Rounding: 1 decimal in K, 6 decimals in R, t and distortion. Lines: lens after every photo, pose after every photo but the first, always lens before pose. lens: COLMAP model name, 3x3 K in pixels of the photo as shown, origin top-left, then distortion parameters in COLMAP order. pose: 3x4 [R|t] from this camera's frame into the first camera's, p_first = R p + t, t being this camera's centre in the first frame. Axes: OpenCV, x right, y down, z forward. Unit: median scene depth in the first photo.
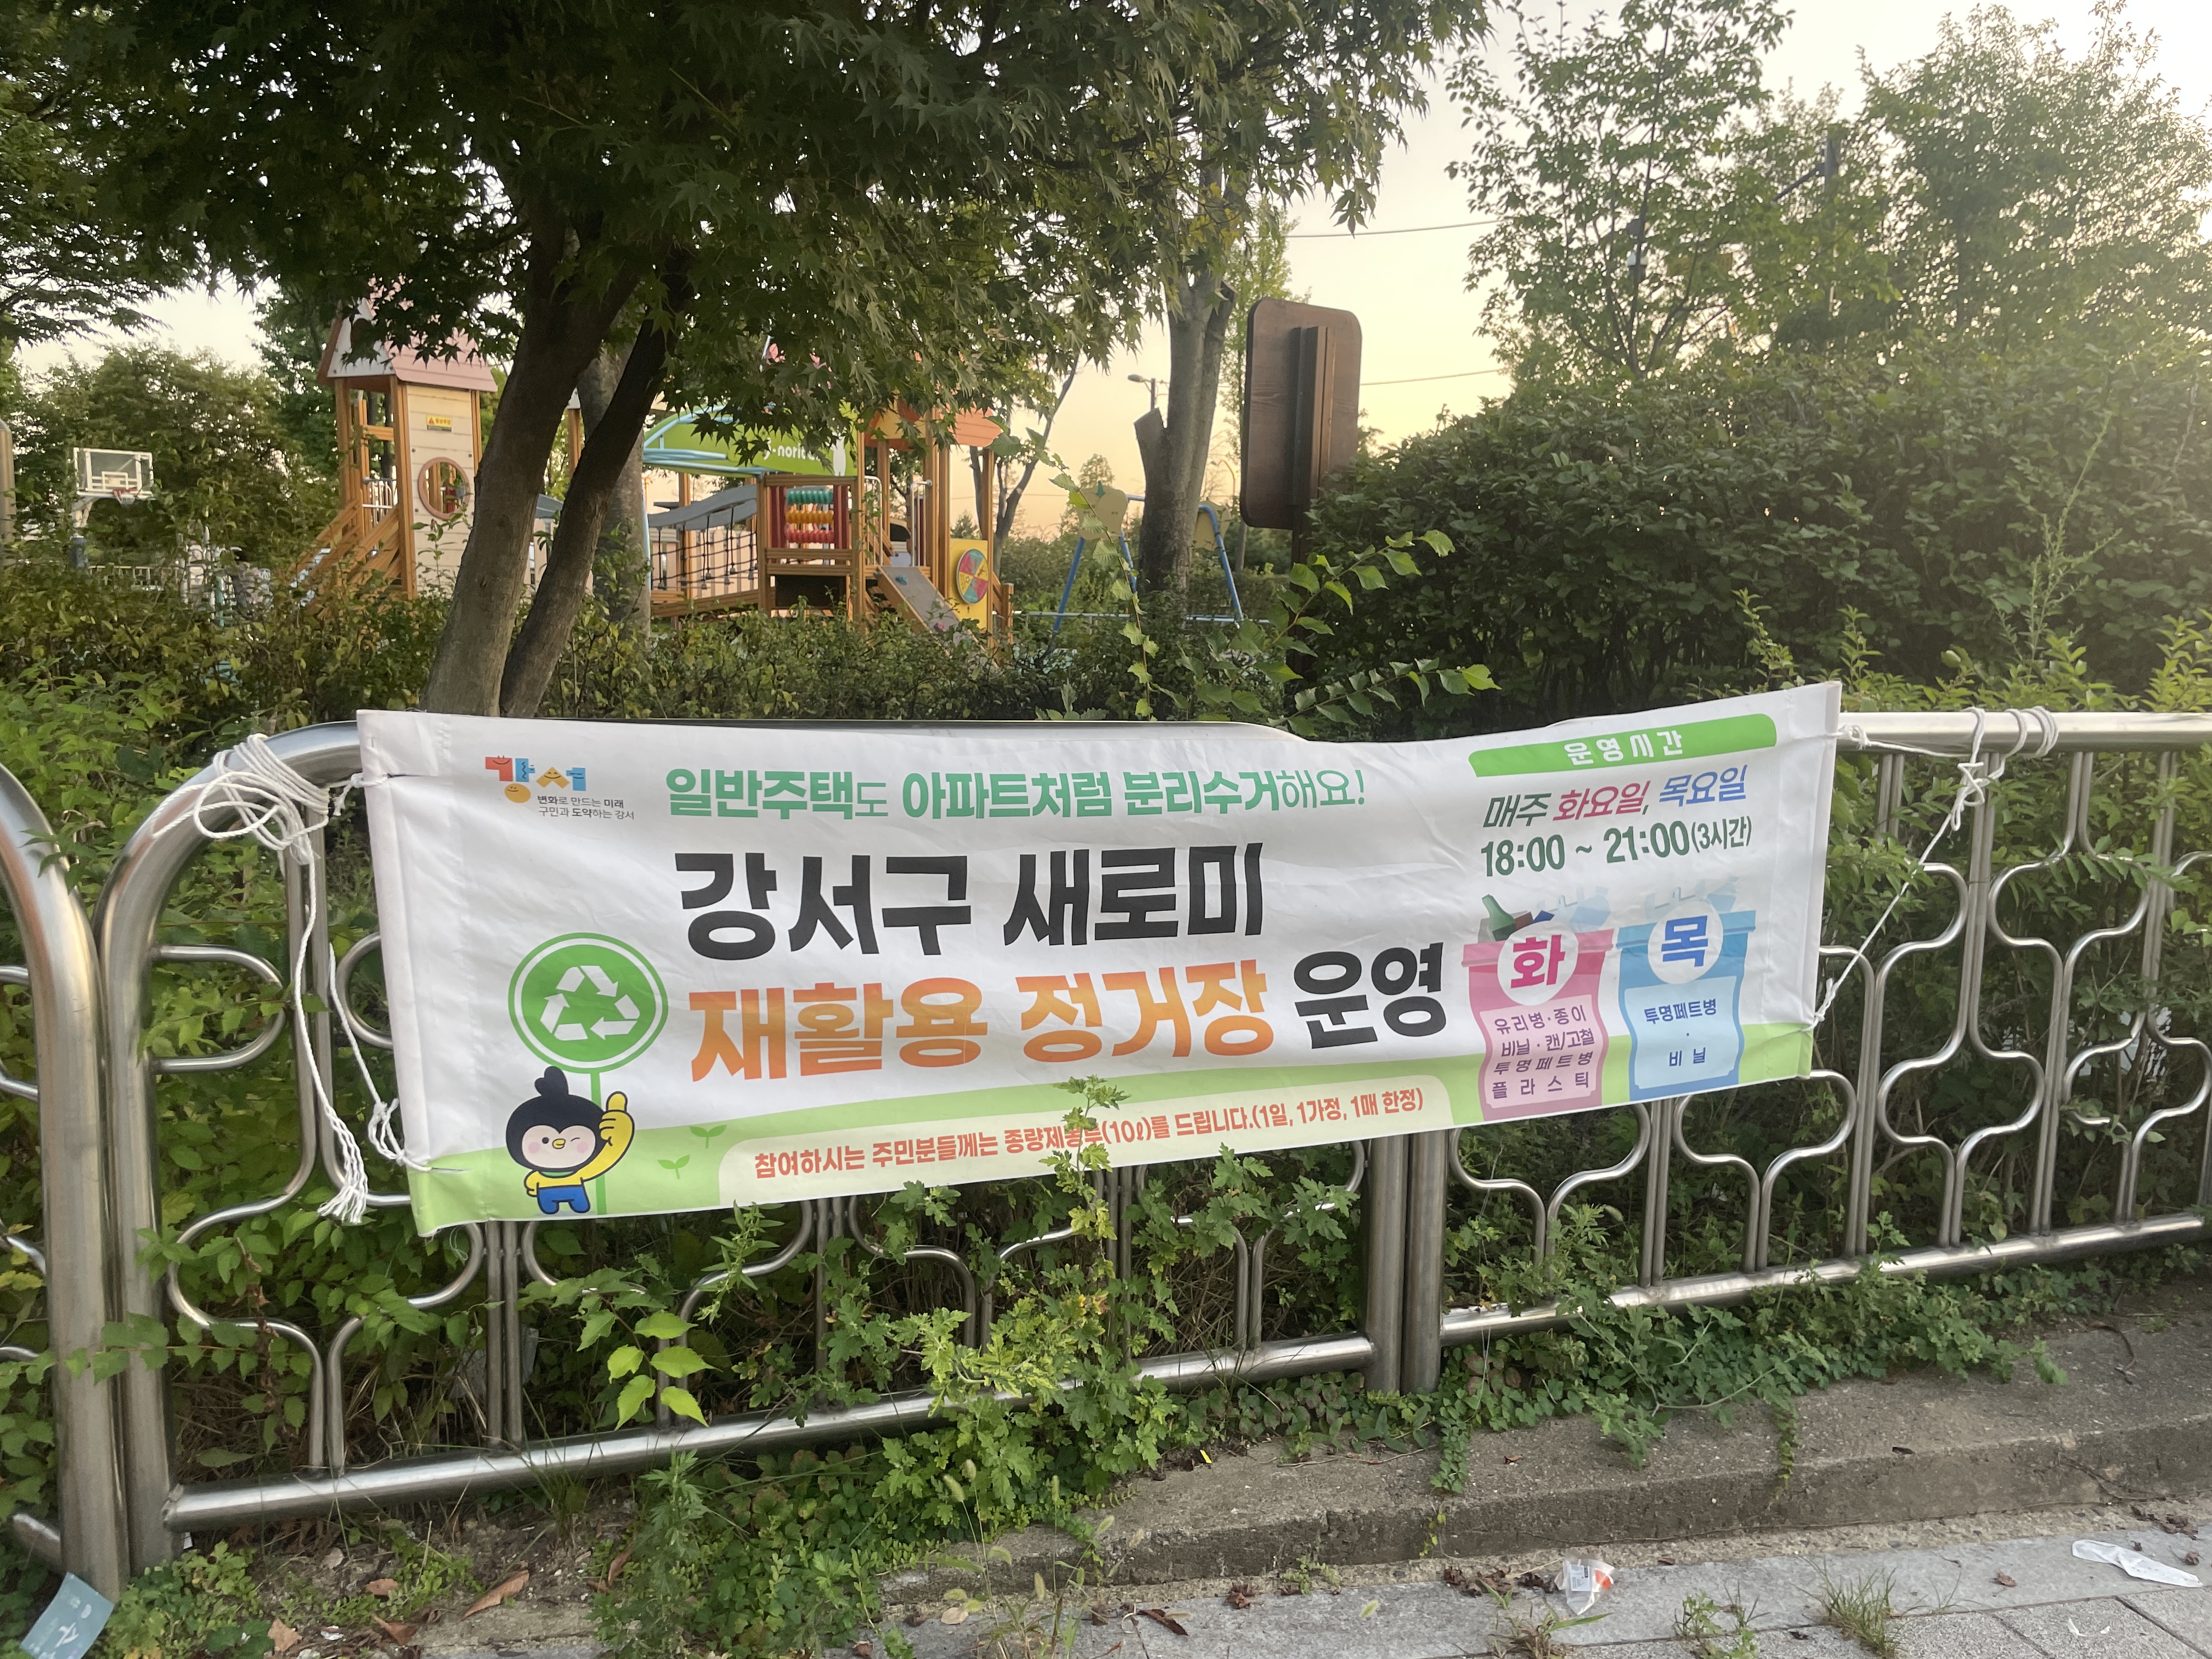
lens RADIAL K [[1726.9, 0, 1108.9], [0, 1726.9, 790.3], [0, 0, 1]] dist [0.088670, -0.104320]
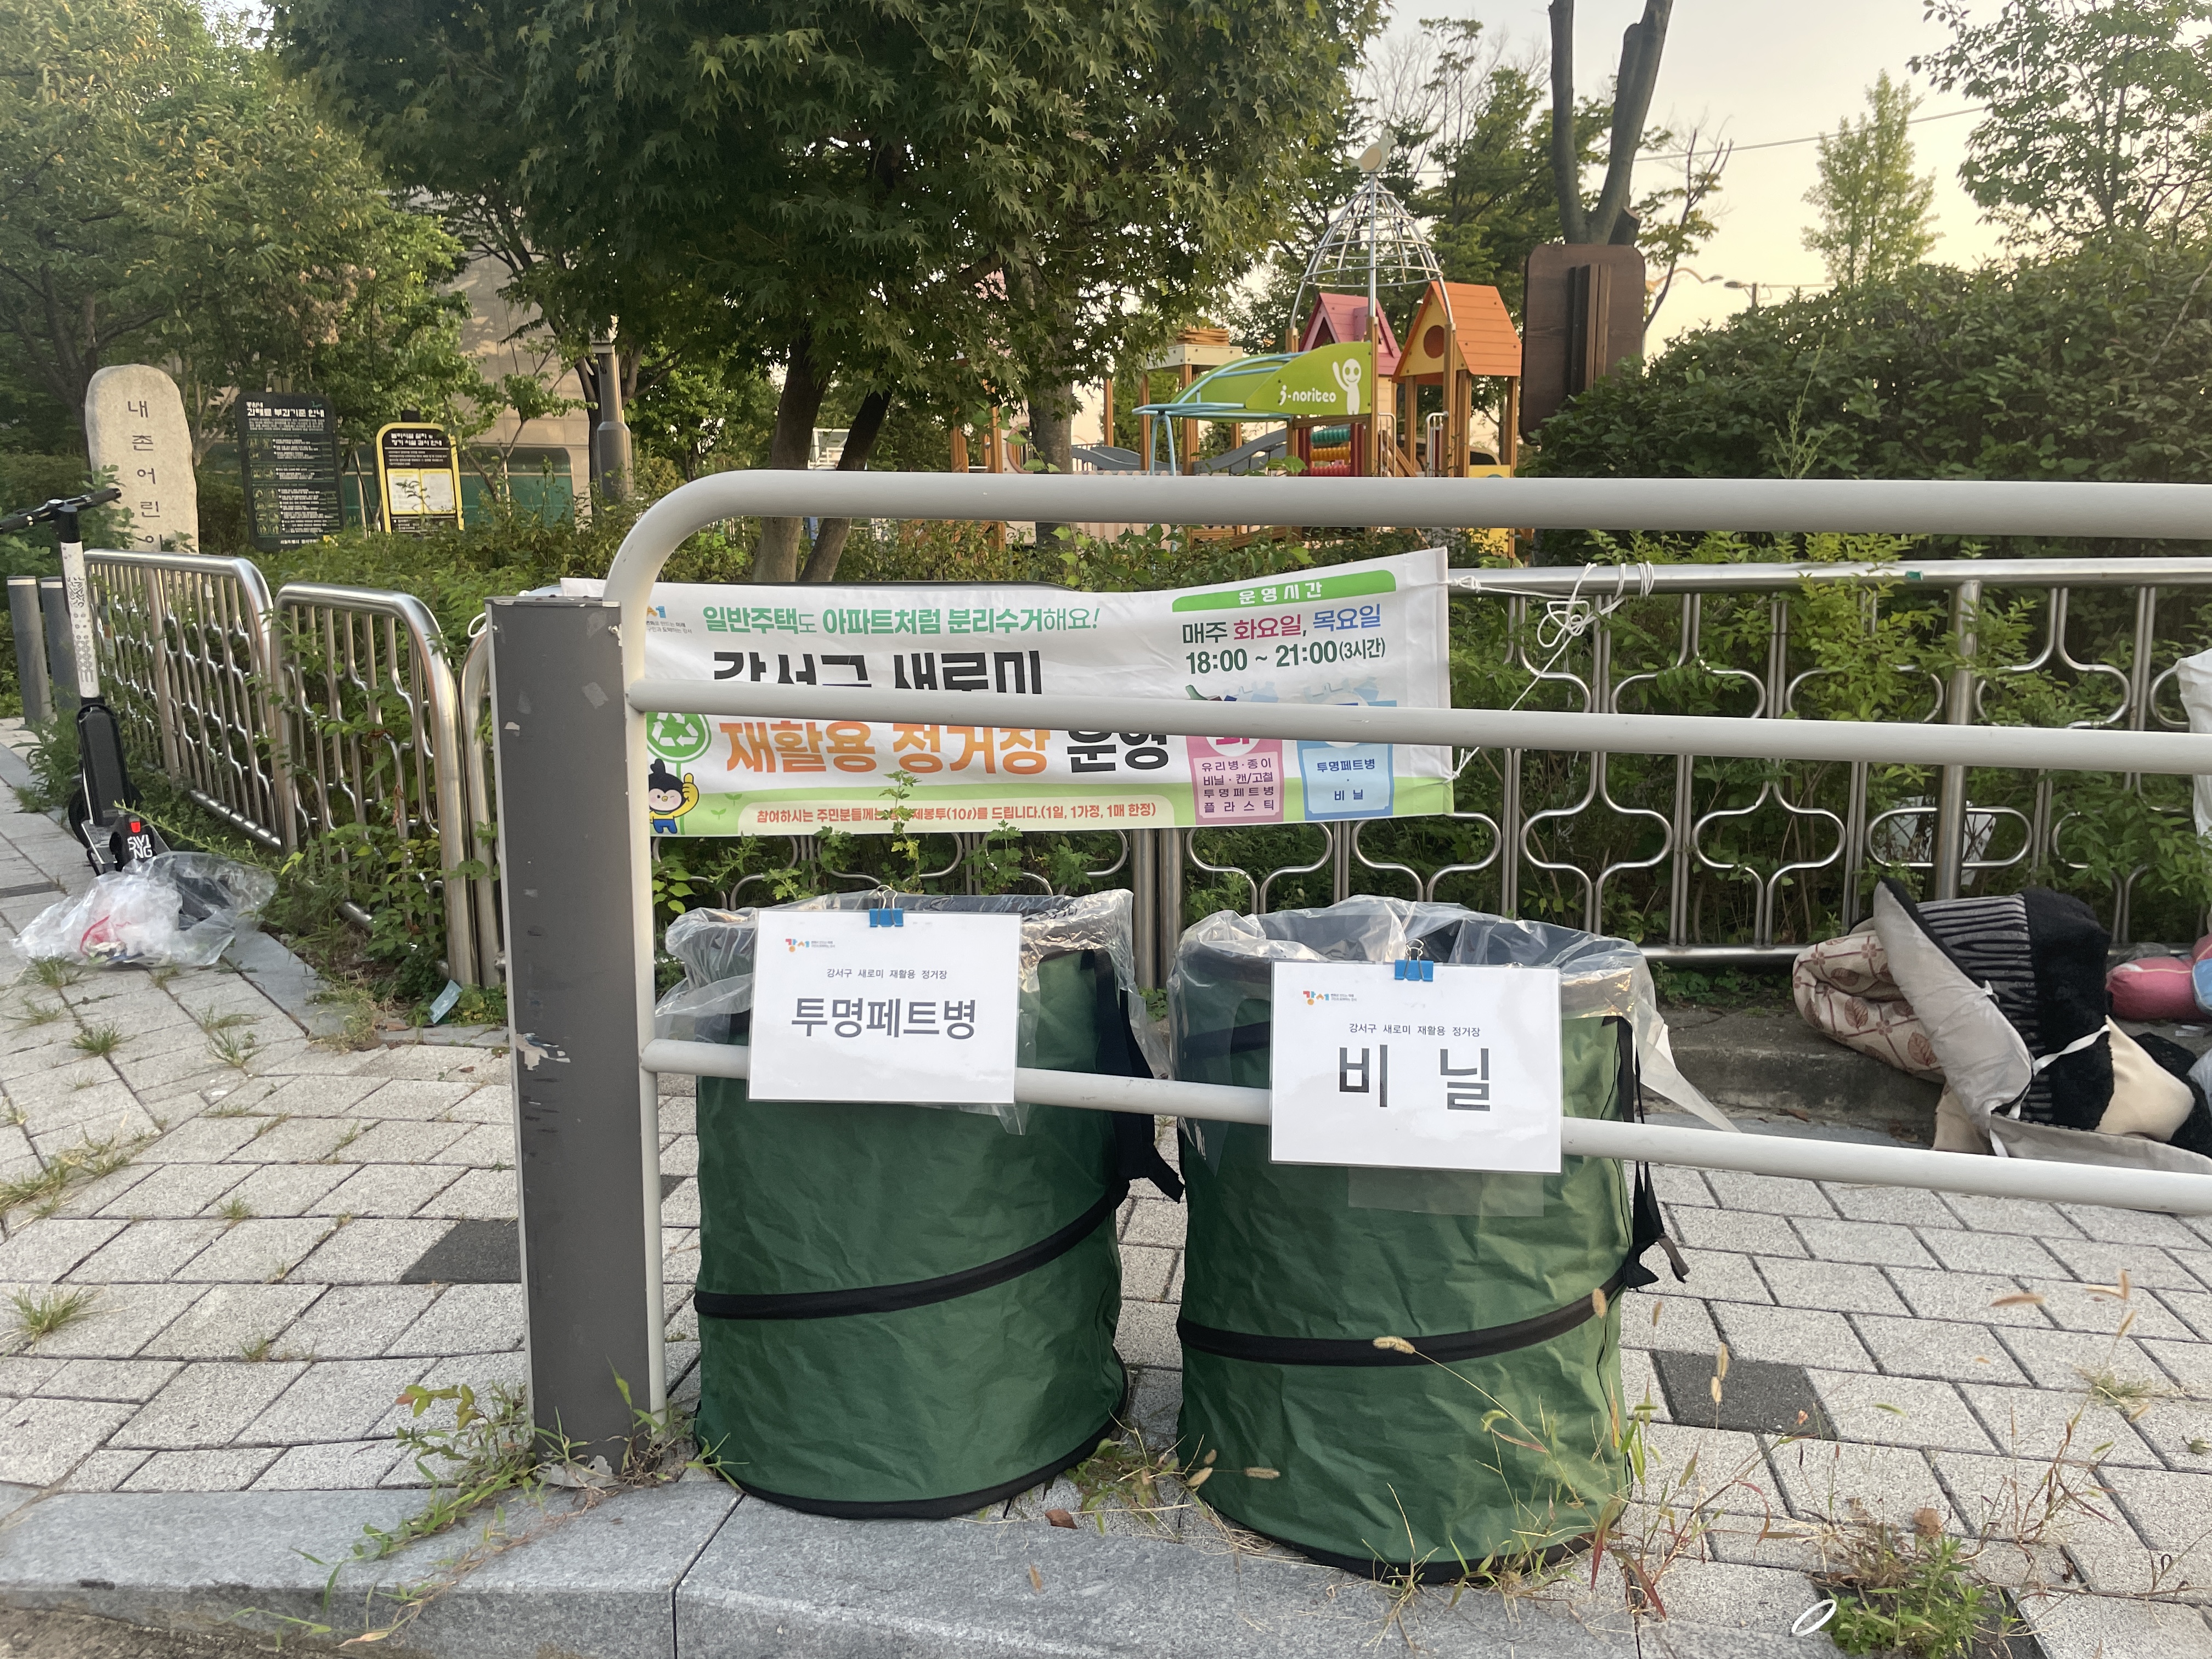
lens RADIAL K [[1726.9, 0, 1108.9], [0, 1726.9, 790.3], [0, 0, 1]] dist [0.088670, -0.104320]
pose [[0.923799, 0.021125, -0.382295, 0.812673], [-0.006211, 0.999172, 0.040204, 0.099389], [0.382828, -0.034766, 0.923165, -0.564201]]
